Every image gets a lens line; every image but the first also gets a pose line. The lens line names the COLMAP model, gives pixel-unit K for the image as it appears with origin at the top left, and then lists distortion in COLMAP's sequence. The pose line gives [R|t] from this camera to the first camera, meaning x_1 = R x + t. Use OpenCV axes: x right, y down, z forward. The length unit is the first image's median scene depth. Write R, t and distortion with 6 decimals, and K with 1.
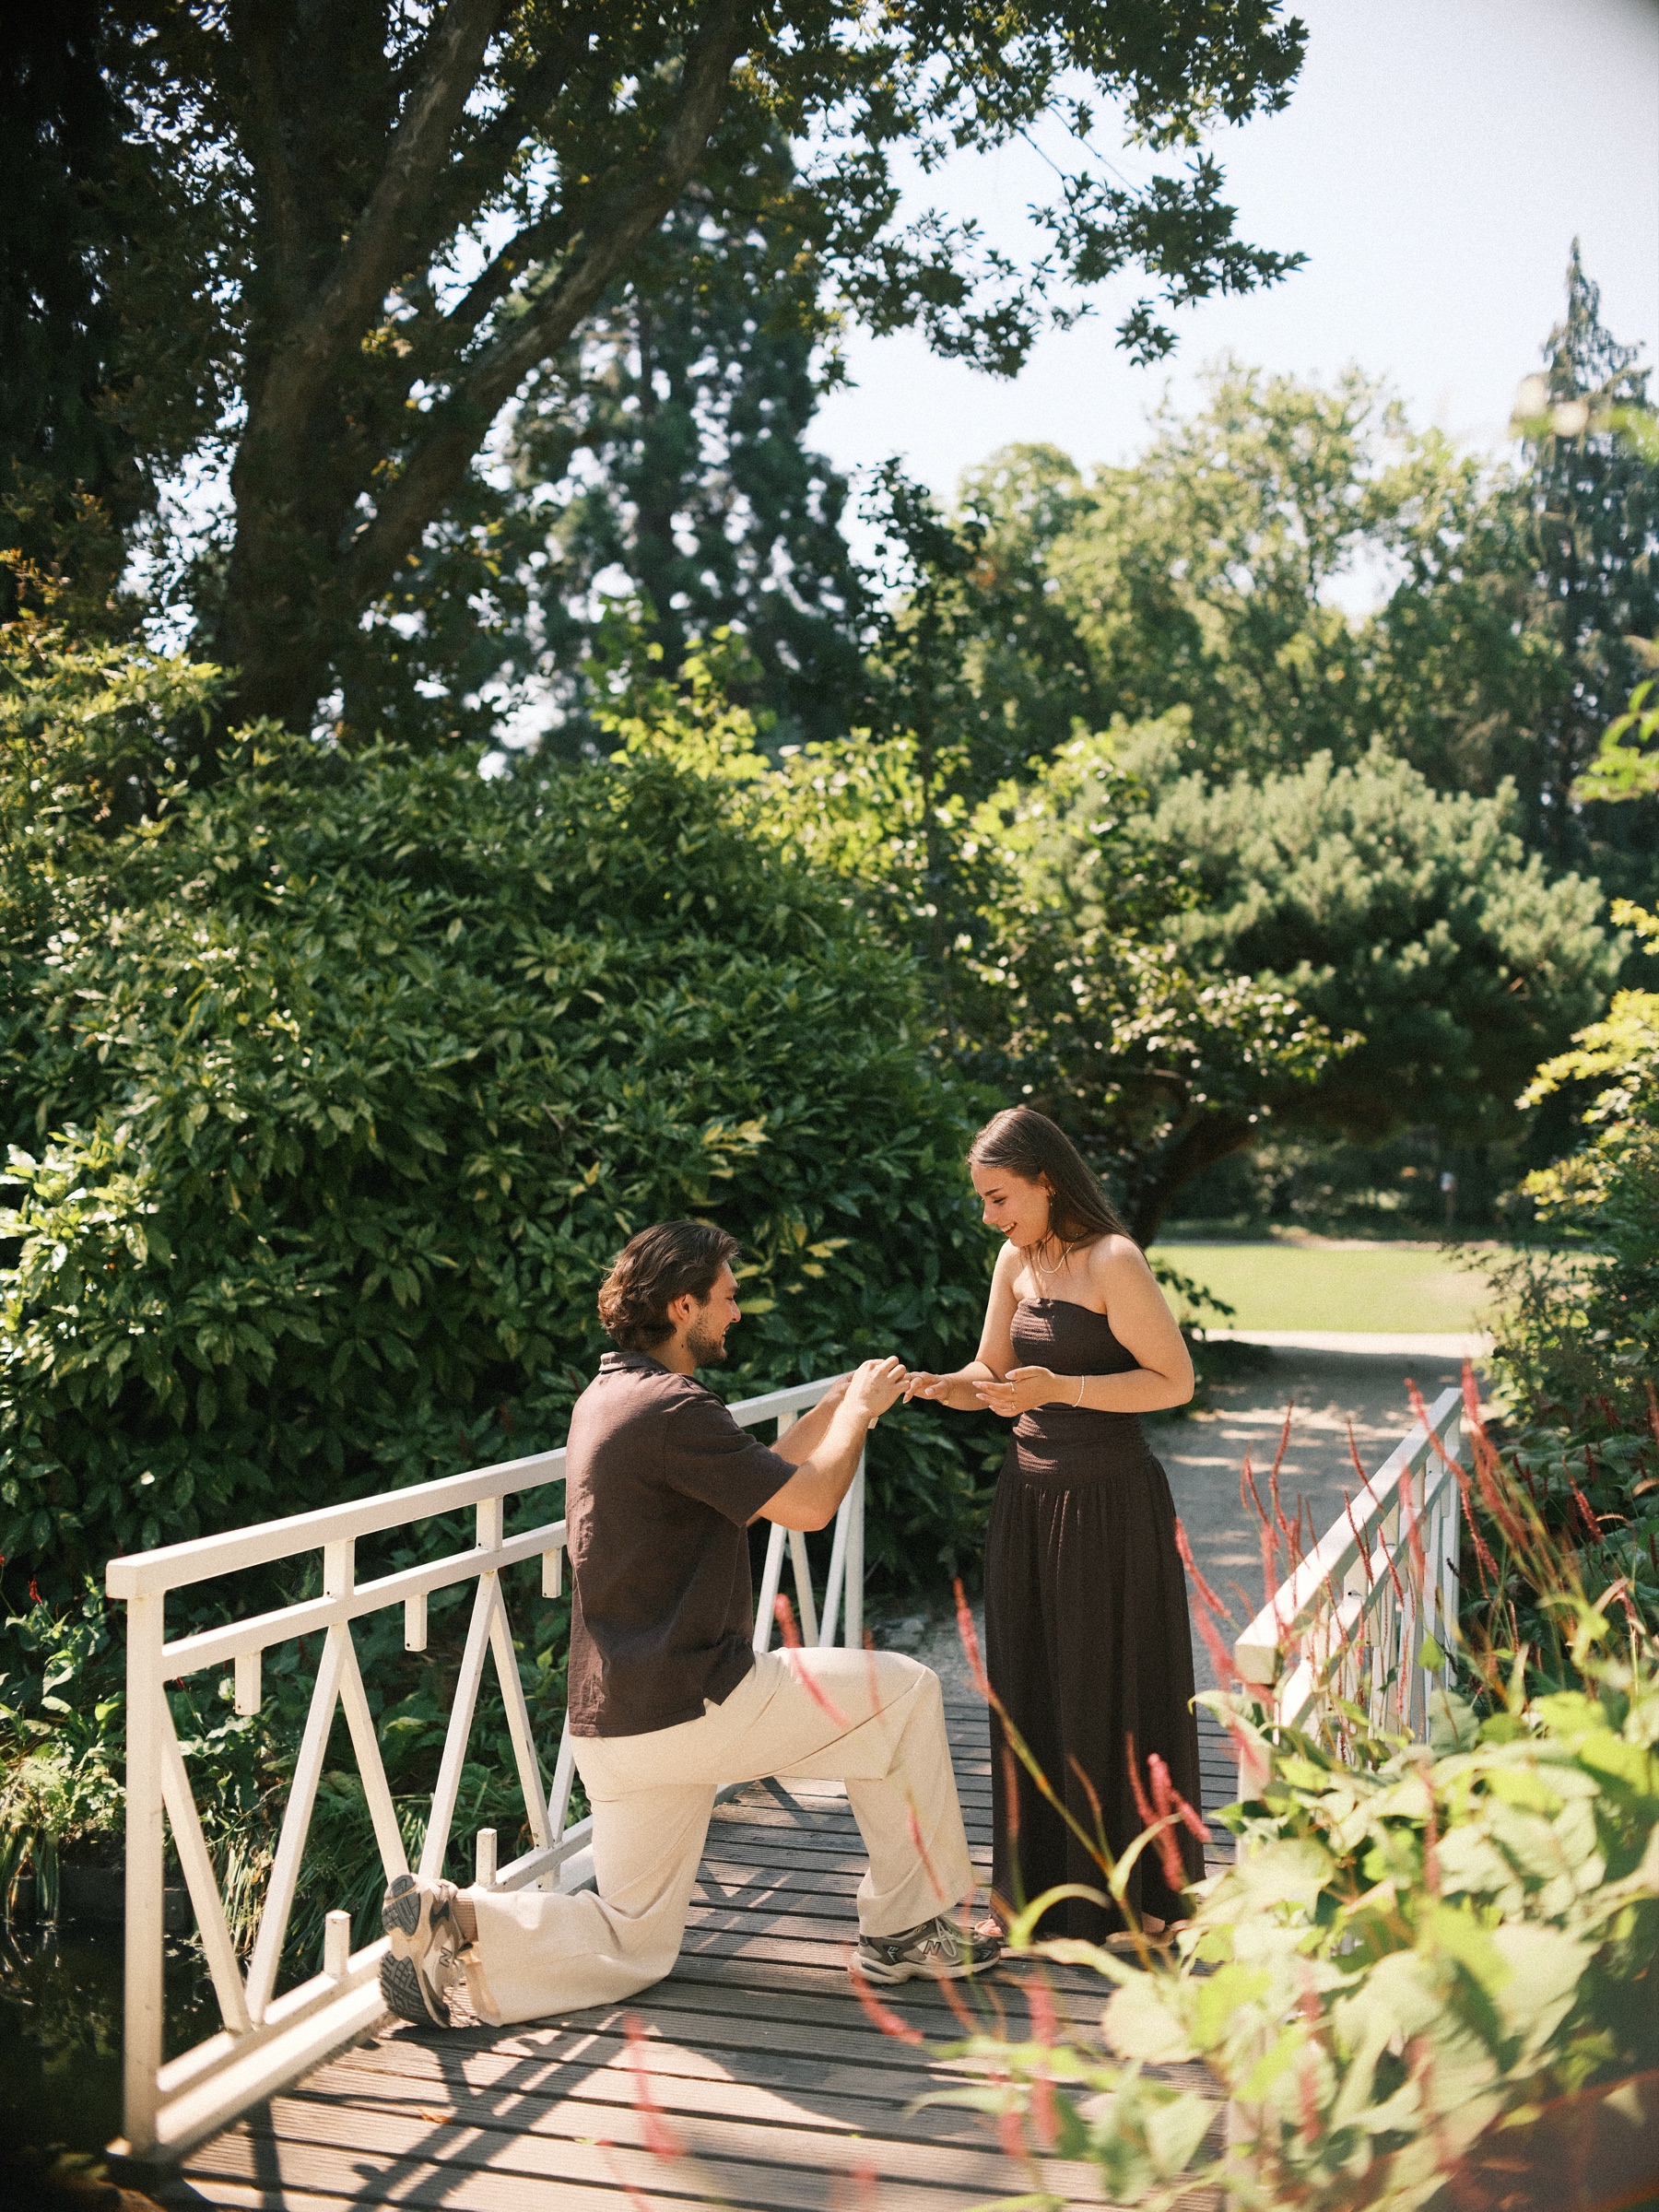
lens RADIAL K [[2606.7, 0, 936.1], [0, 2606.7, 1104.0], [0, 0, 1]] dist [-0.157234, 0.133820]
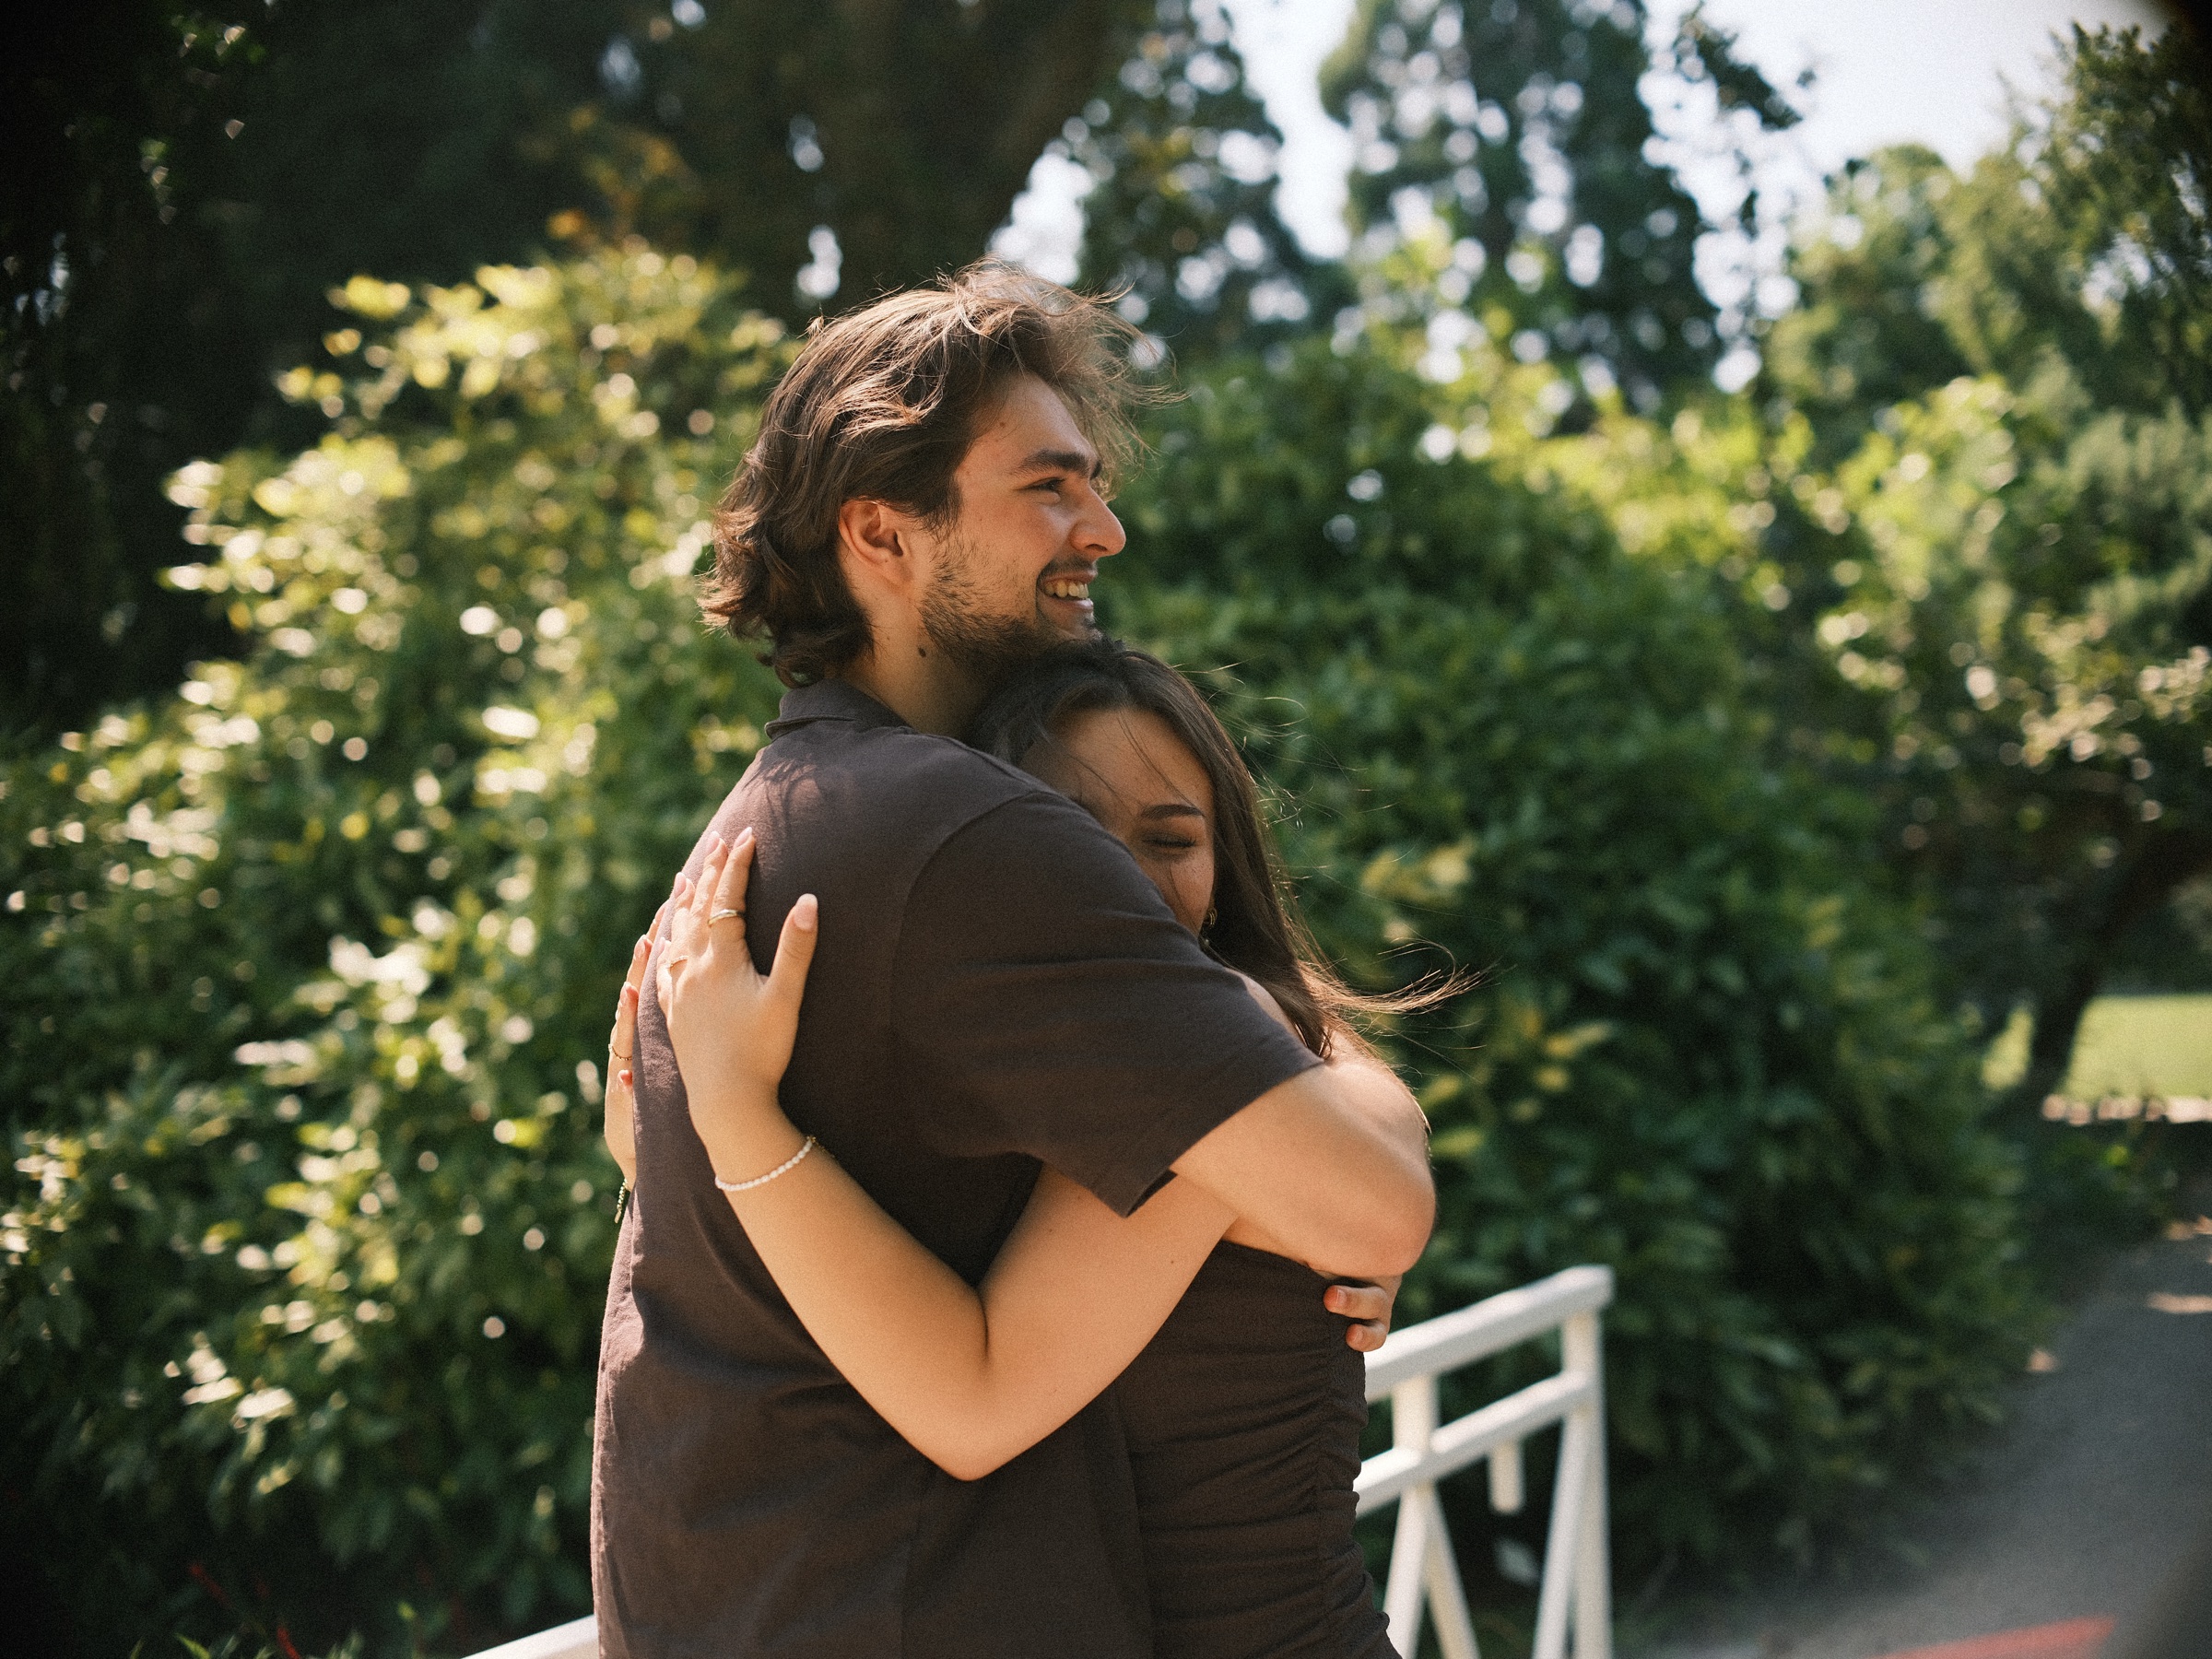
lens RADIAL K [[2606.7, 0, 1162.6], [0, 2606.7, 831.8], [0, 0, 1]] dist [-0.157234, 0.133820]
pose [[0.964745, -0.058020, -0.256710, 0.013763], [0.052532, 0.998221, -0.028189, 0.009443], [0.257889, 0.013710, 0.966077, 0.205641]]
